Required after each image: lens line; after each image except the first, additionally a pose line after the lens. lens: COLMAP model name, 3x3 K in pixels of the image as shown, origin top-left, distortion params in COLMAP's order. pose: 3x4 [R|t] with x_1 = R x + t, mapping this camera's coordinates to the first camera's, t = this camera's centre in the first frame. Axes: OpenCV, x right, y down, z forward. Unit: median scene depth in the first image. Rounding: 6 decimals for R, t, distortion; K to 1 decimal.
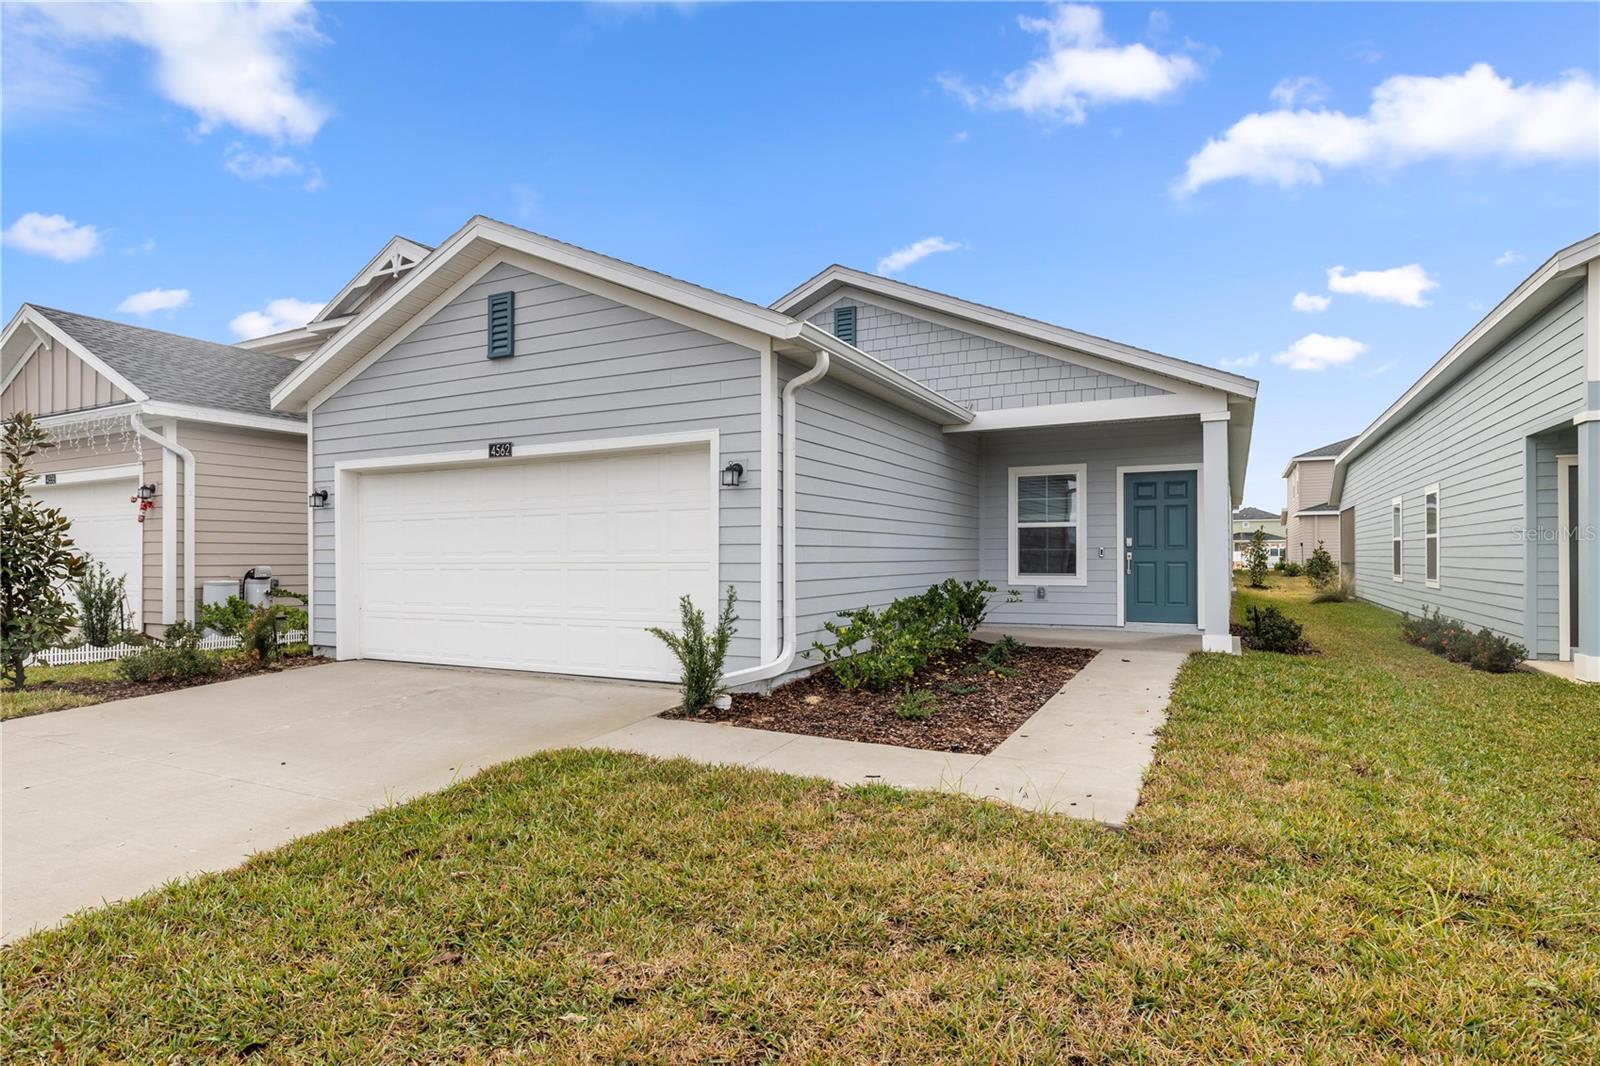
lens RADIAL K [[851.8, 0, 799.0], [0, 851.8, 548.9], [0, 0, 1]] dist [-0.005033, -0.000447]
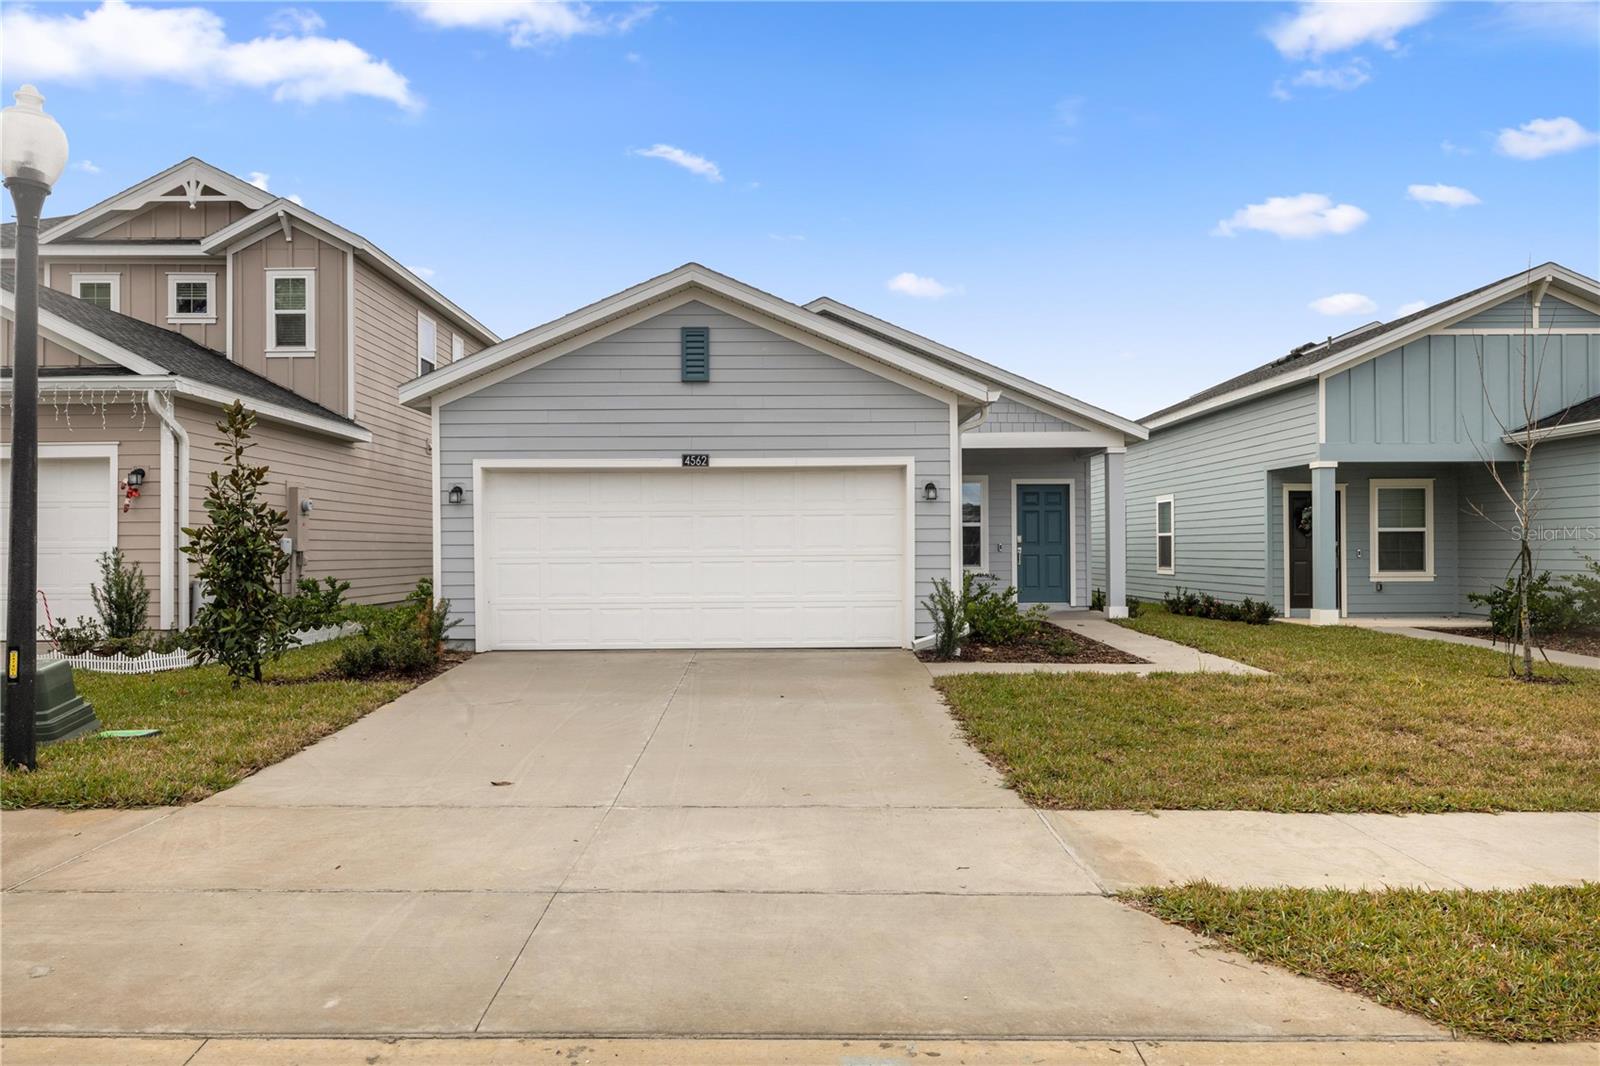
lens RADIAL K [[1112.1, 0, 799.0], [0, 1112.1, 526.5], [0, 0, 1]] dist [0.006990, 0.000011]
pose [[0.882356, 0.007989, 0.470515, -0.840253], [-0.000791, 0.999880, -0.015494, -0.001228], [-0.470582, 0.013299, 0.882256, -0.371139]]
